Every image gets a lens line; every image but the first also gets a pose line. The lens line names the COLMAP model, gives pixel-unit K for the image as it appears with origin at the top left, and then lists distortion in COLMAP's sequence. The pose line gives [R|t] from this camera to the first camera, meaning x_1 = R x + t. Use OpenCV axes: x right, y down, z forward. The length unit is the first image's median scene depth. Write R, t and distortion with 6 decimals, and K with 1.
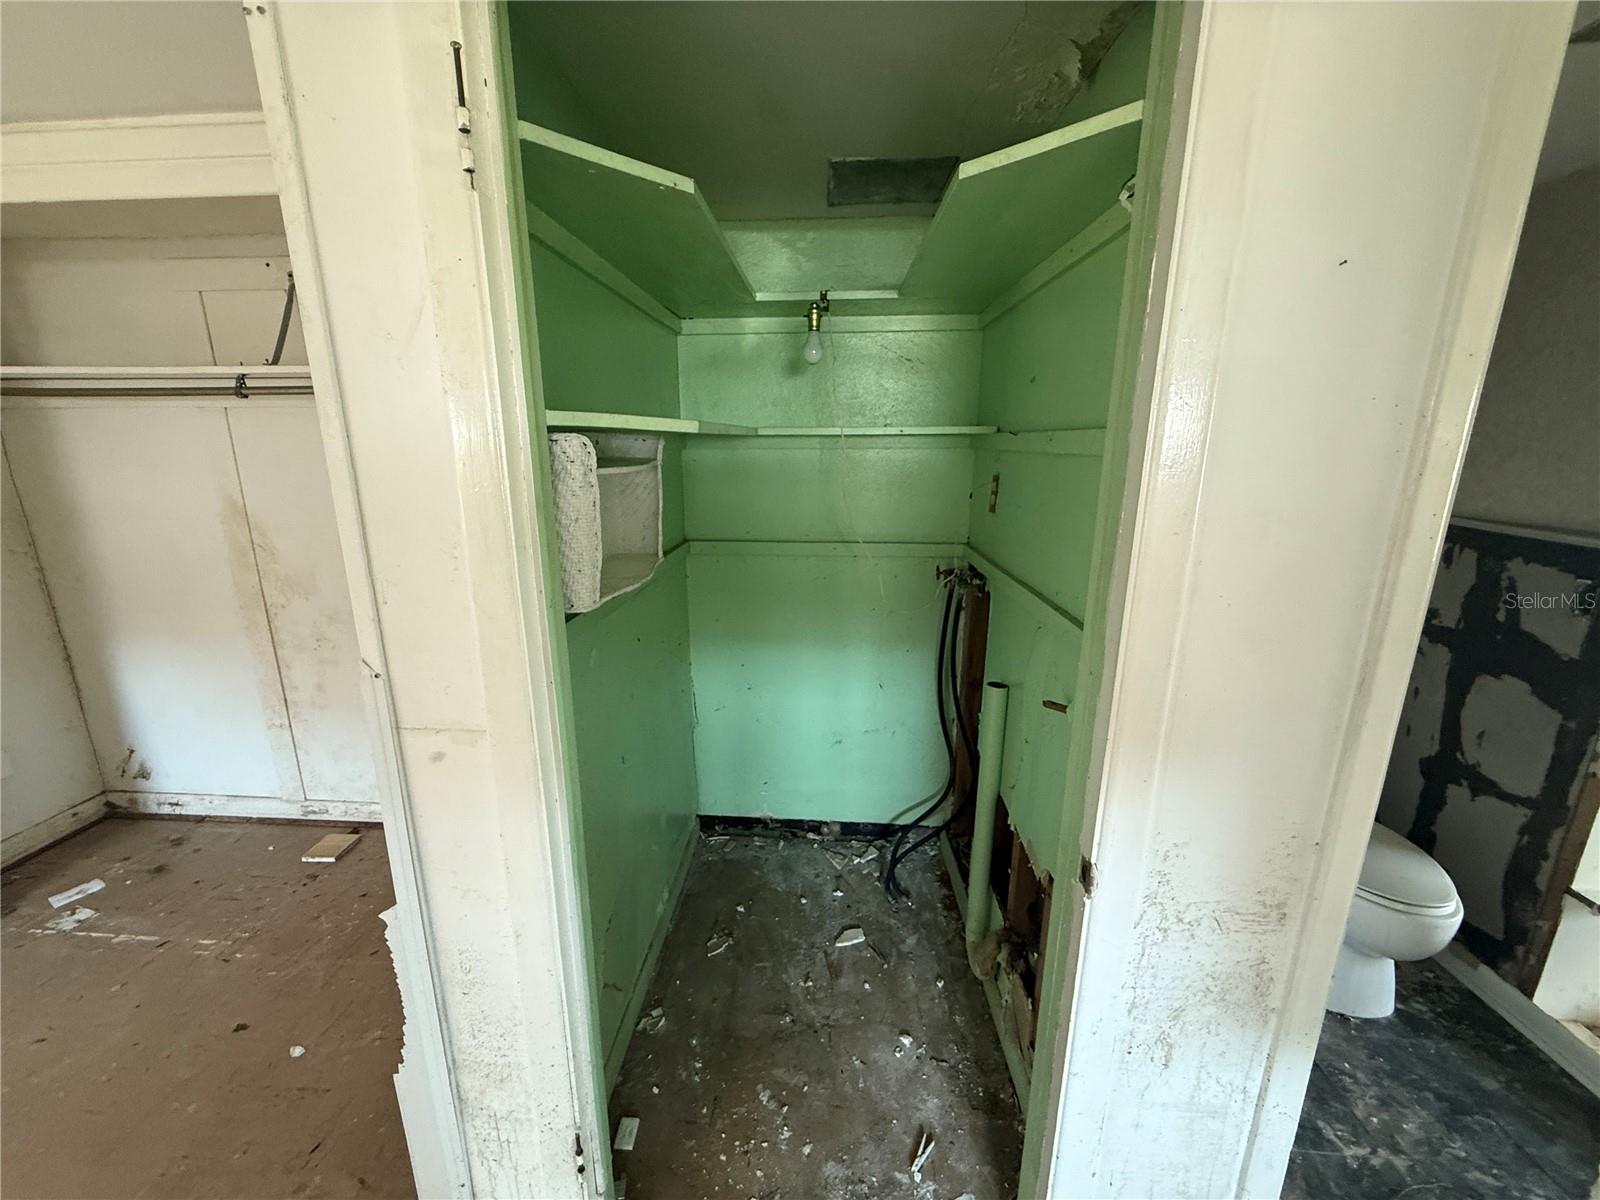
lens RADIAL K [[637.8, 0, 786.8], [0, 637.8, 601.9], [0, 0, 1]] dist [0.000262, -0.000305]
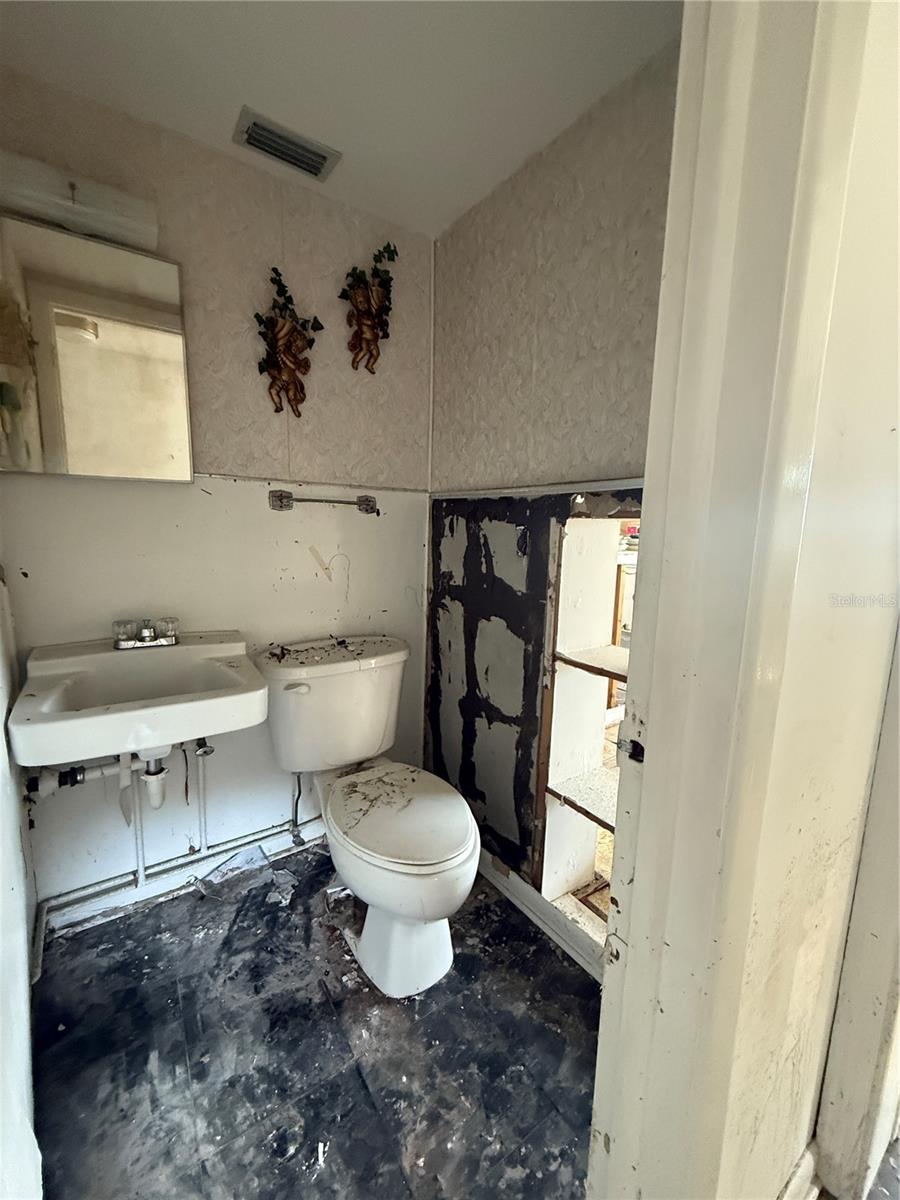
lens RADIAL K [[478.3, 0, 452.9], [0, 478.3, 595.3], [0, 0, 1]] dist [0.000262, -0.000305]
pose [[0.776249, -0.064797, 0.627087, 0.523723], [0.123100, 0.991136, -0.049967, 0.112920], [-0.618291, 0.115981, 0.777345, 0.354410]]
